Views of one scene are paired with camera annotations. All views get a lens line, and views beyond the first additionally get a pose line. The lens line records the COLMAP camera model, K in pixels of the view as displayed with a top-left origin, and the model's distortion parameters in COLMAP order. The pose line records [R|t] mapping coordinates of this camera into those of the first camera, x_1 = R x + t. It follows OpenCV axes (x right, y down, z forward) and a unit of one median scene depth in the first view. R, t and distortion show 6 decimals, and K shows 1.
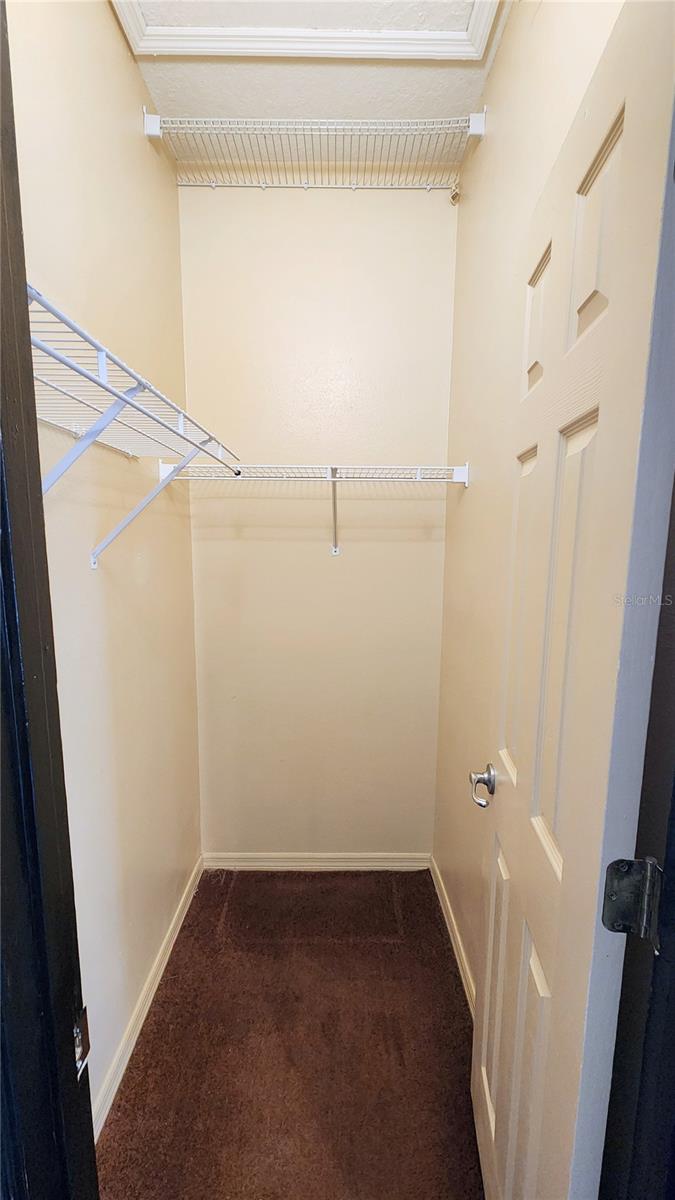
lens RADIAL K [[485.3, 0, 339.1], [0, 485.3, 601.8], [0, 0, 1]] dist [0.000829, -0.001471]
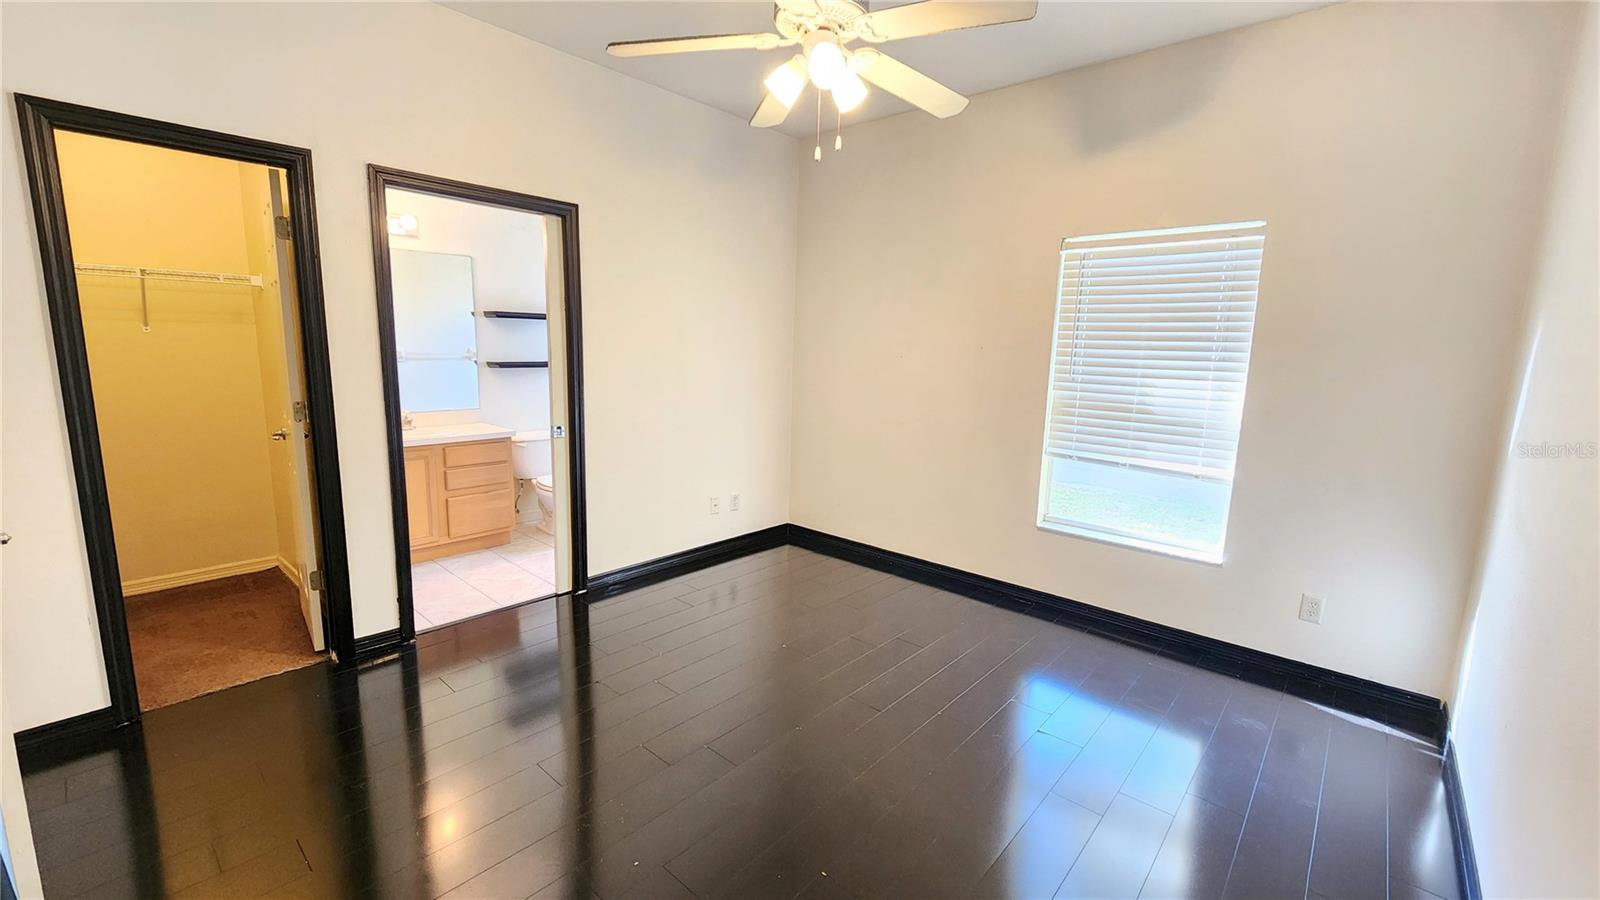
lens RADIAL K [[647.1, 0, 805.1], [0, 647.1, 452.5], [0, 0, 1]] dist [0.000829, -0.001471]
pose [[0.674119, -0.105154, 0.731099, -0.129594], [0.076279, 0.994433, 0.072696, 0.247825], [-0.734674, 0.006762, 0.678387, -1.556290]]
